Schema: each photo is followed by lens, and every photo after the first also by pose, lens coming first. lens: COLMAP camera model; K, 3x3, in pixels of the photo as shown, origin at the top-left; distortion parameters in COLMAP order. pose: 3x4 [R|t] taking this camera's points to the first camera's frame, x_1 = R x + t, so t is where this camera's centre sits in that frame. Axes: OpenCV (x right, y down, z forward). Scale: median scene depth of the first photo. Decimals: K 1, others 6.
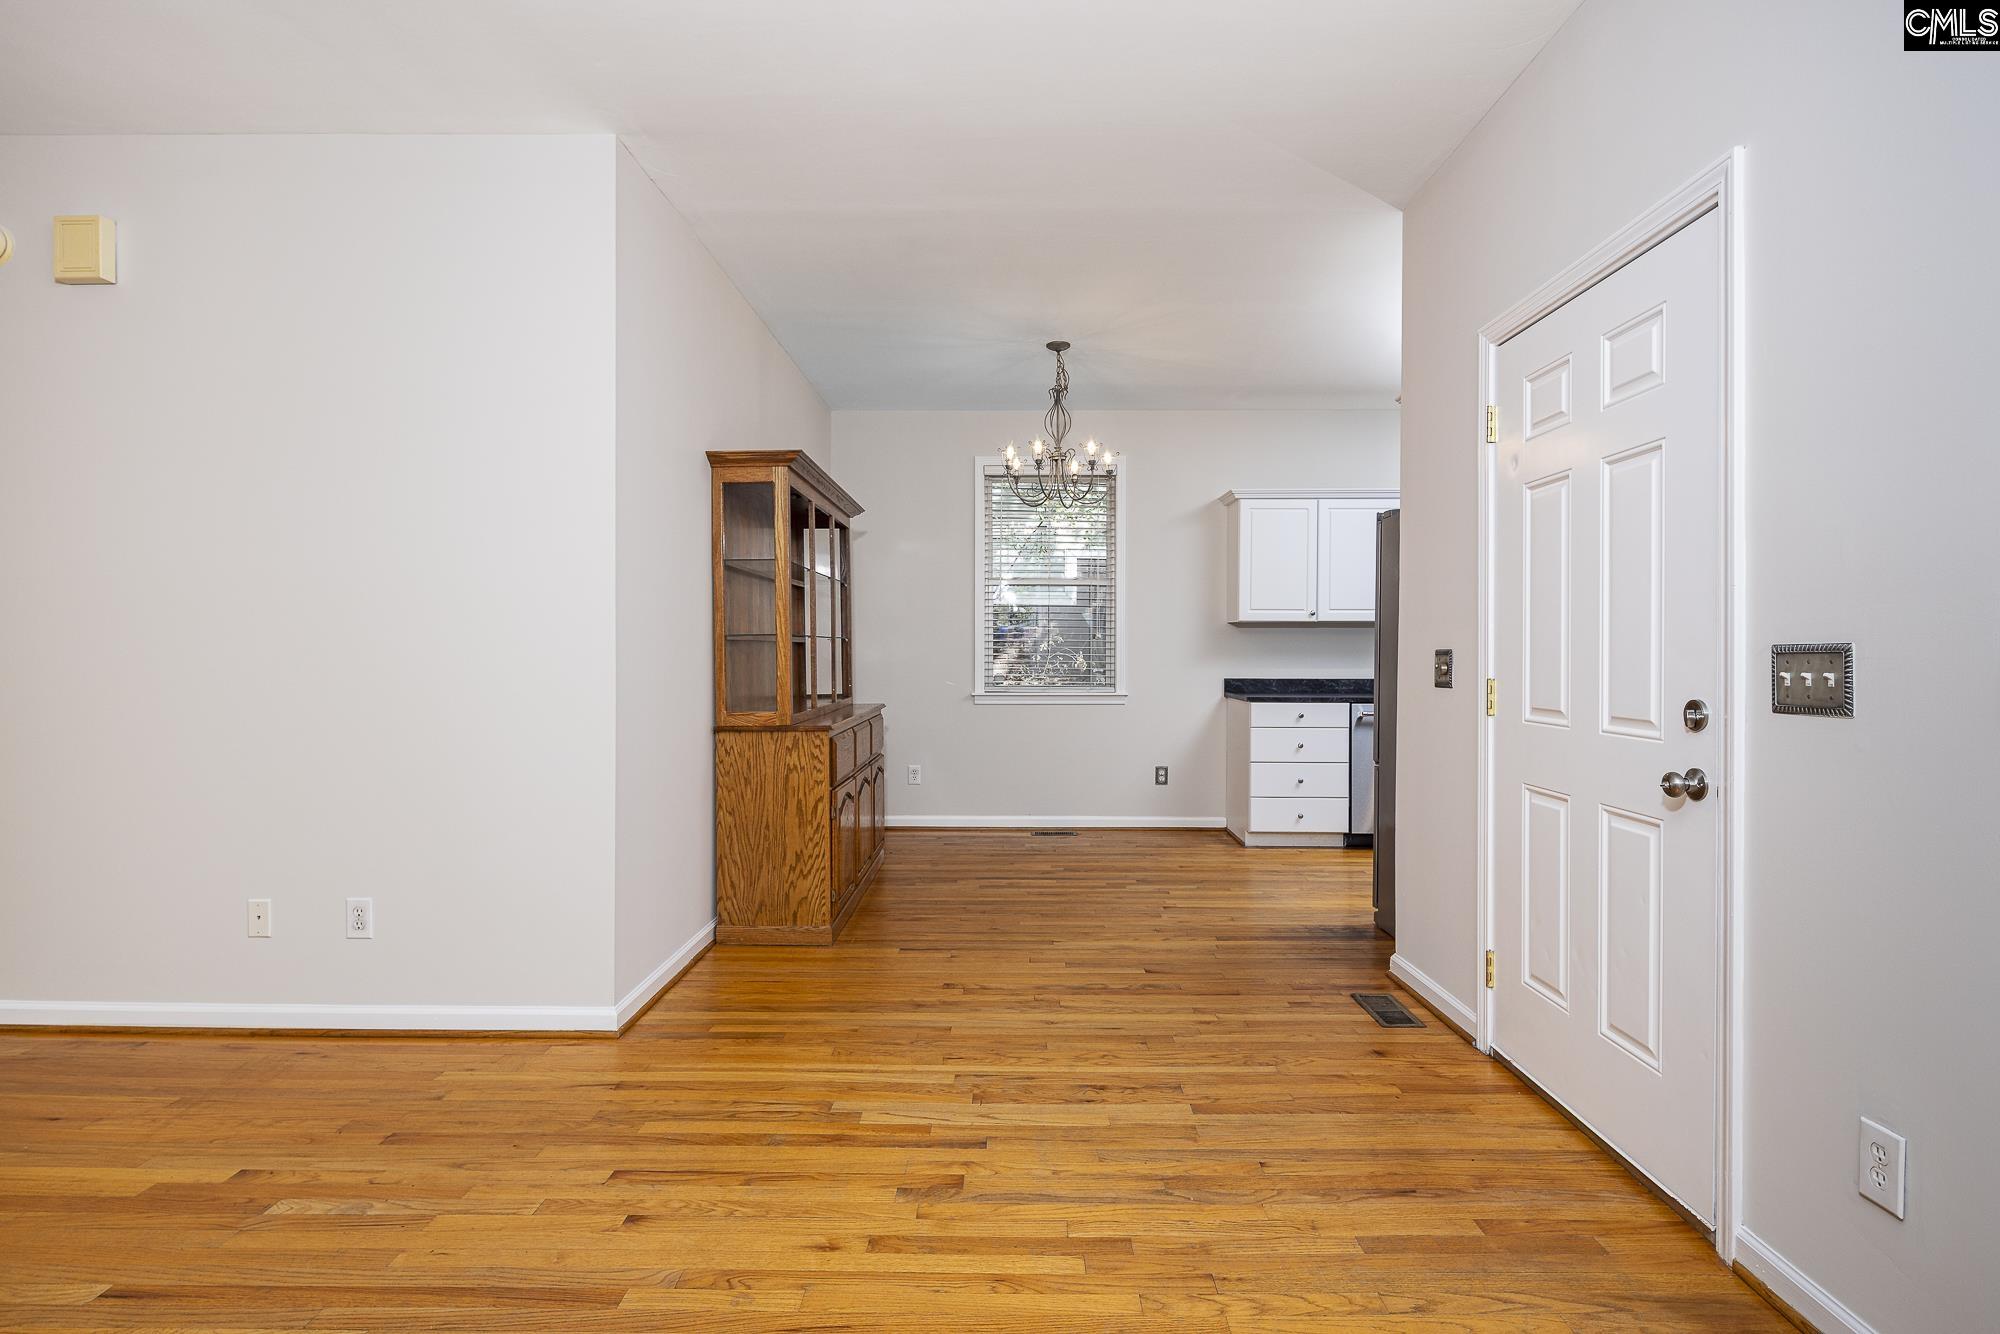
lens RADIAL K [[963.0, 0, 1000.0], [0, 963.0, 667.0], [0, 0, 1]] dist [0.006349, -0.007537]
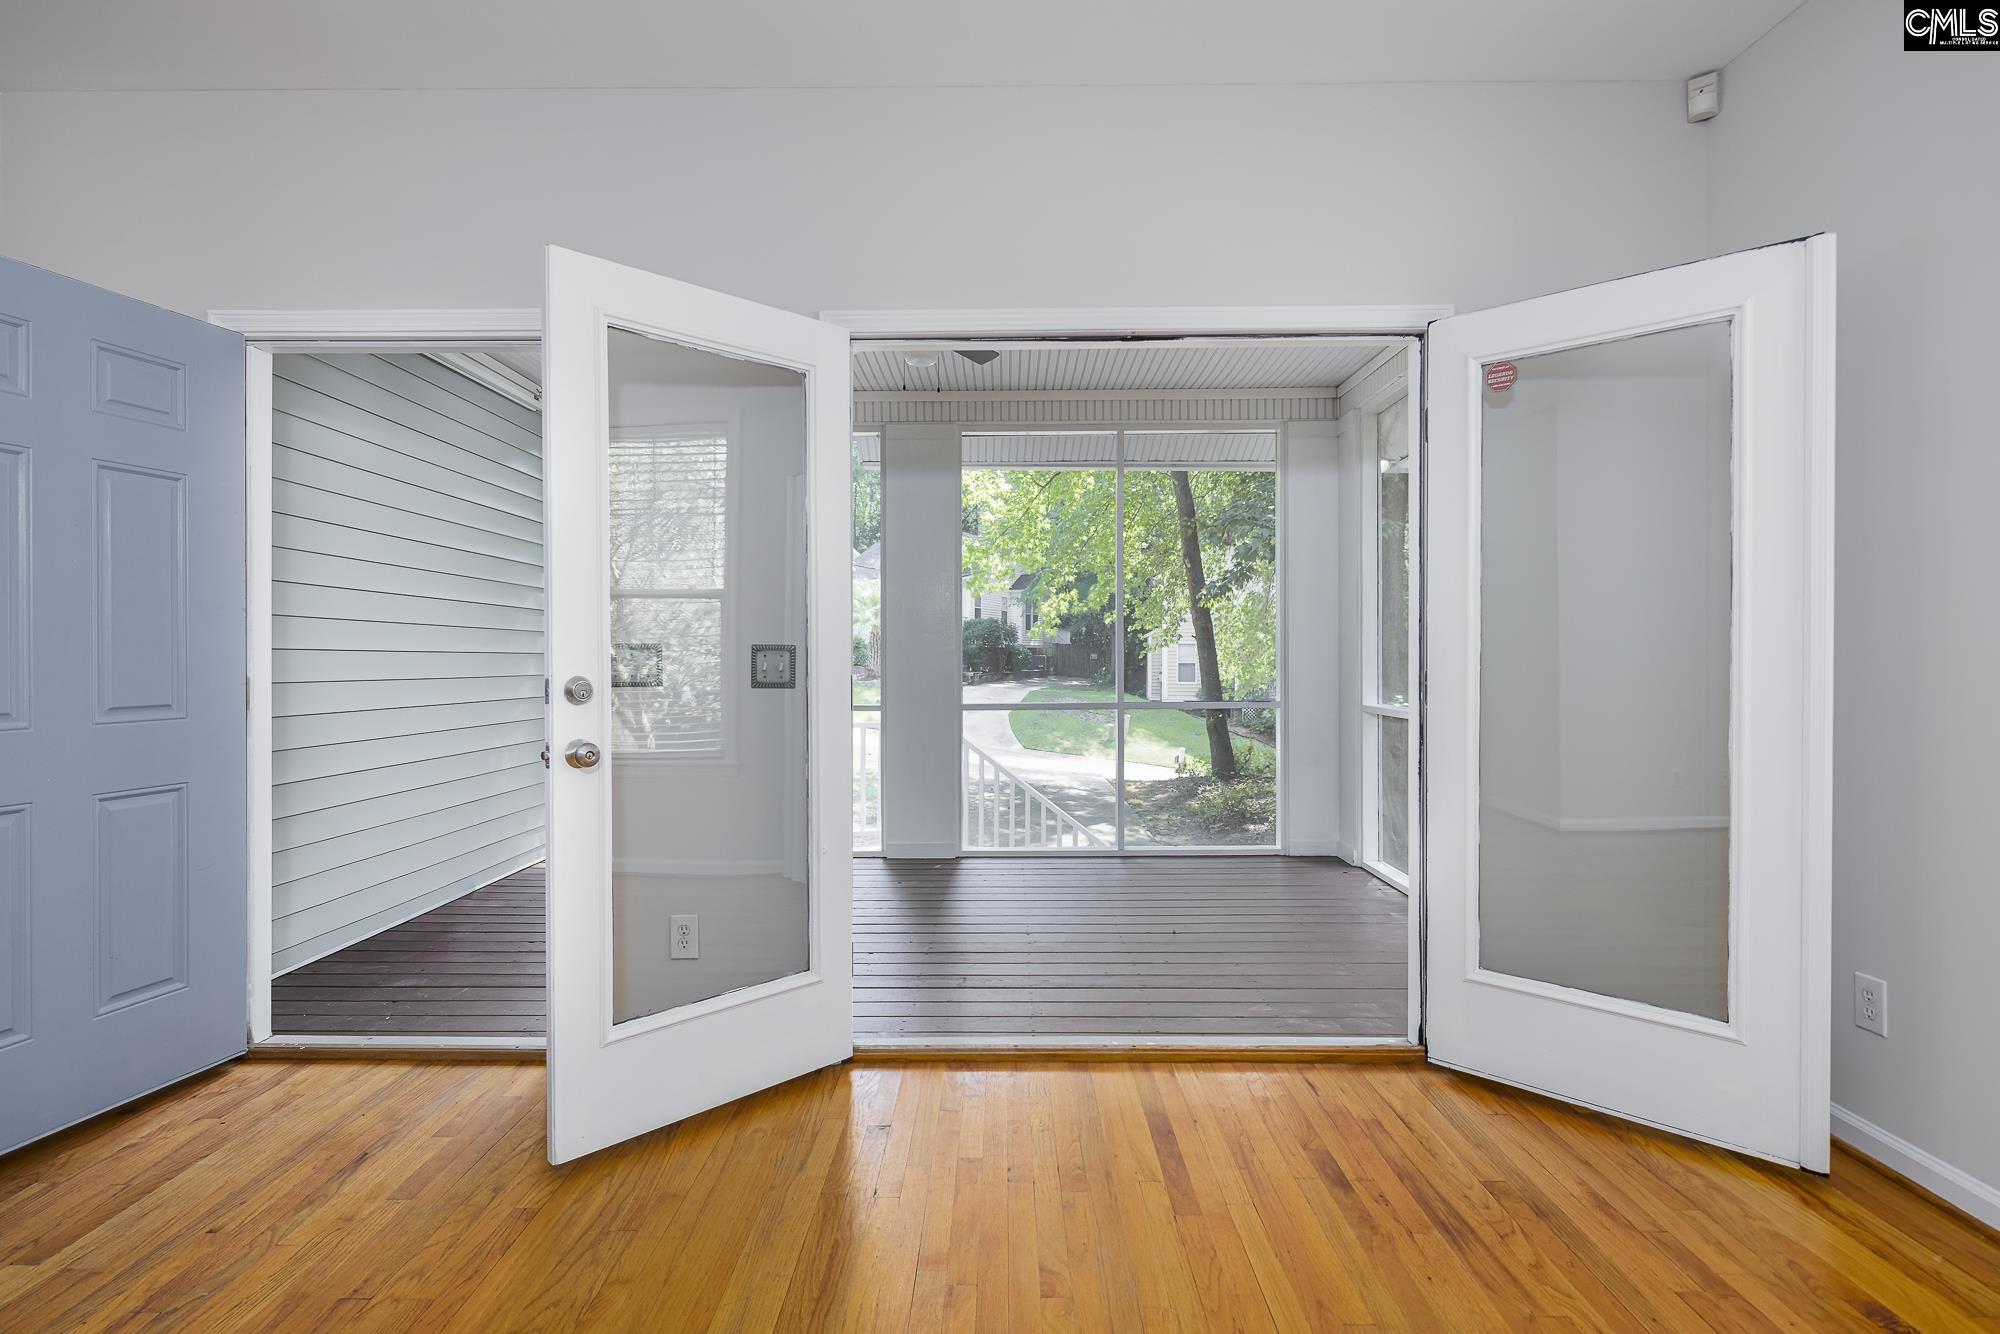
lens RADIAL K [[963.0, 0, 1000.0], [0, 963.0, 667.0], [0, 0, 1]] dist [0.006349, -0.007537]
pose [[-0.005551, -0.013920, 0.999888, -0.643016], [0.012651, 0.999822, 0.013989, -0.000038], [-0.999905, 0.012727, -0.005374, 0.303918]]
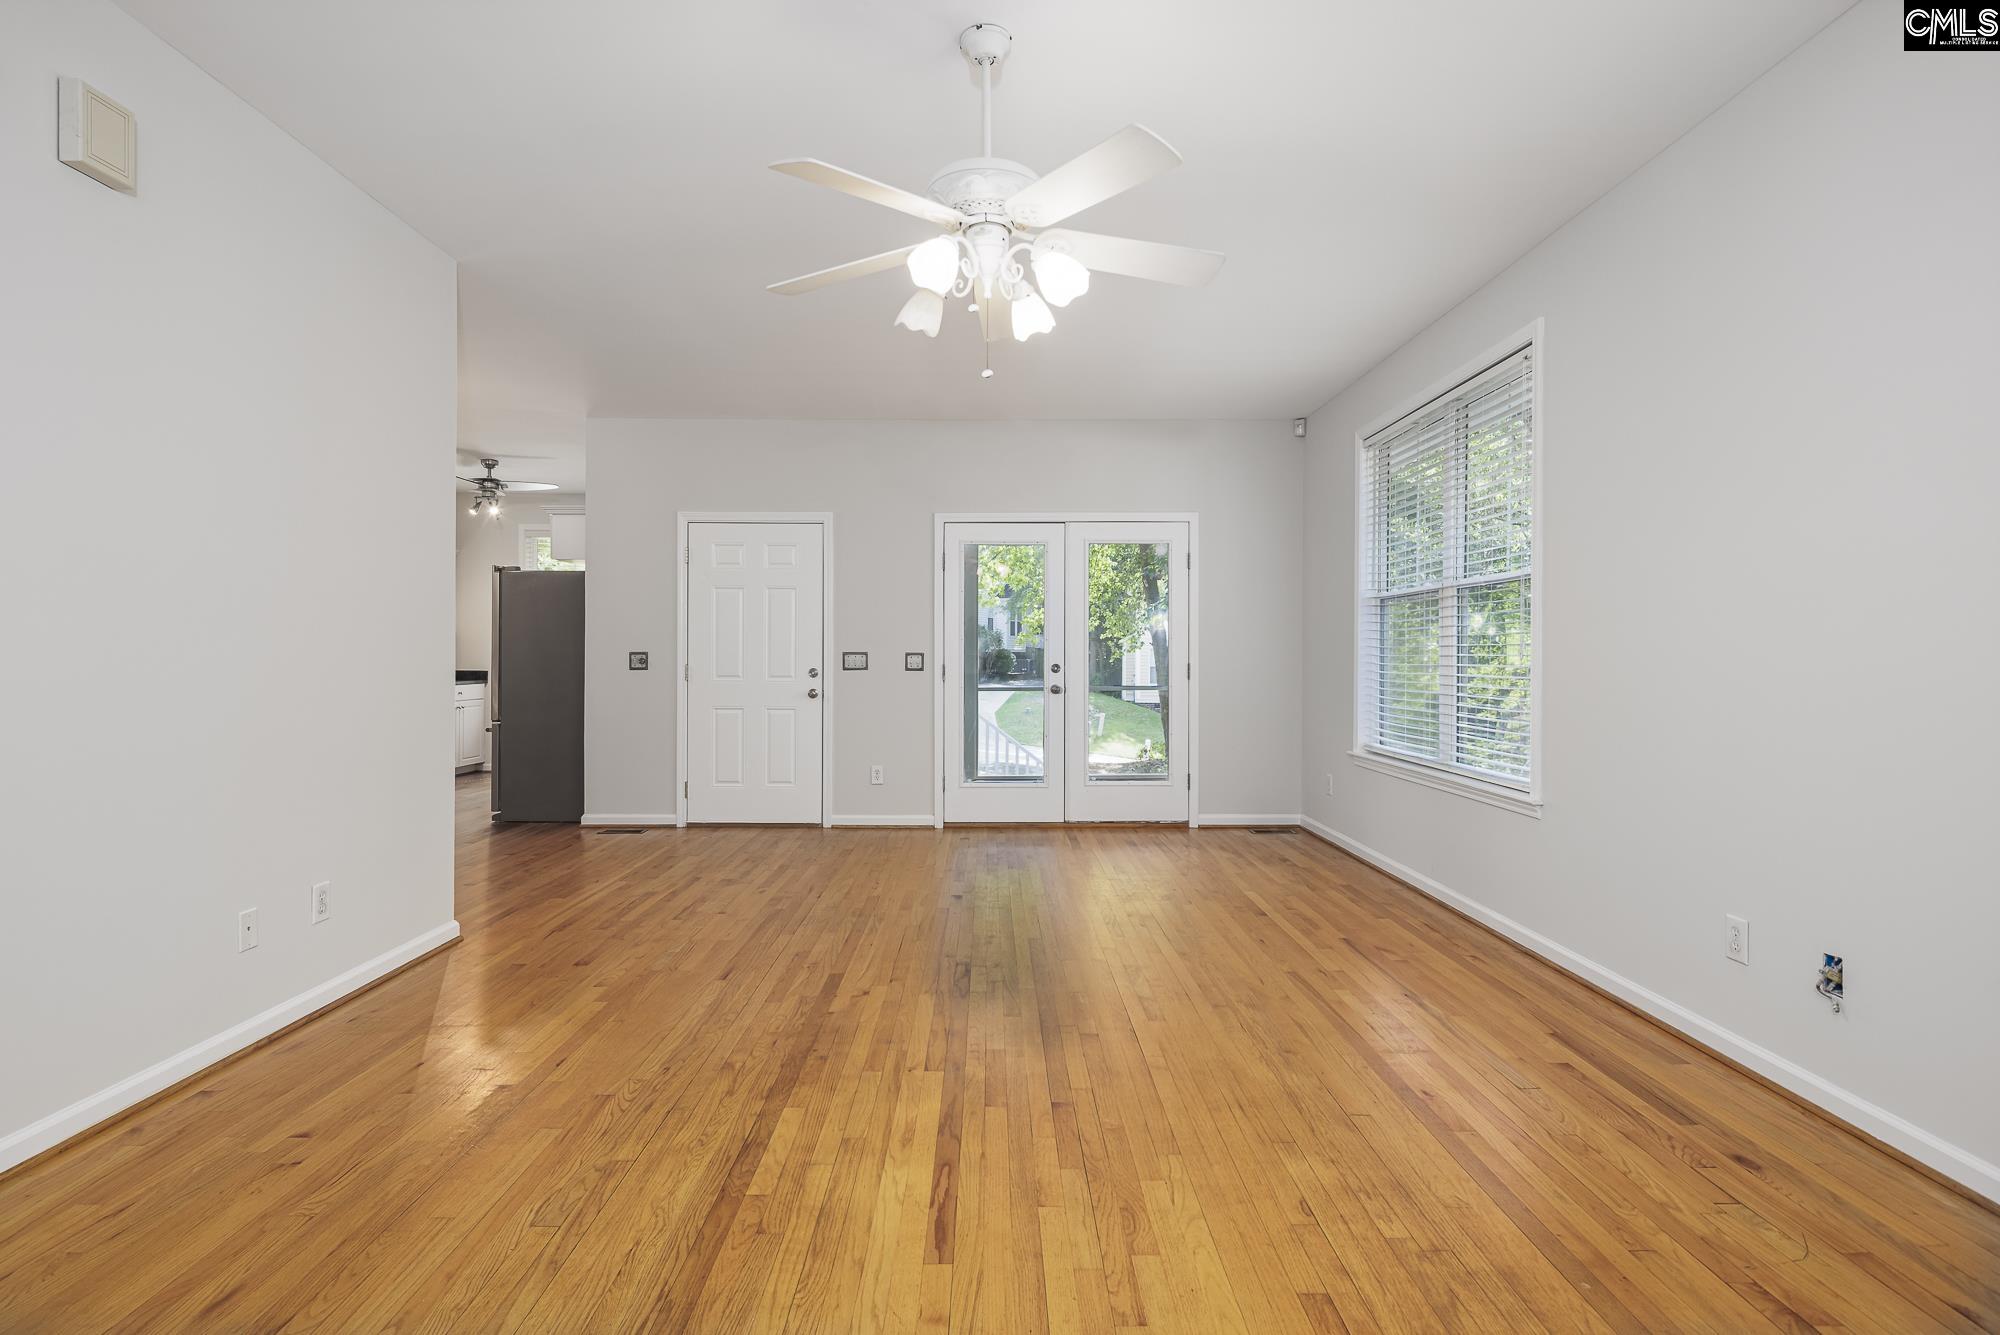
lens RADIAL K [[963.0, 0, 1000.0], [0, 963.0, 667.5], [0, 0, 1]] dist [0.006349, -0.007537]
pose [[-0.022902, -0.009864, 0.999689, -2.464866], [0.010259, 0.999896, 0.010101, 0.004455], [-0.999685, 0.010487, -0.022799, 0.402721]]
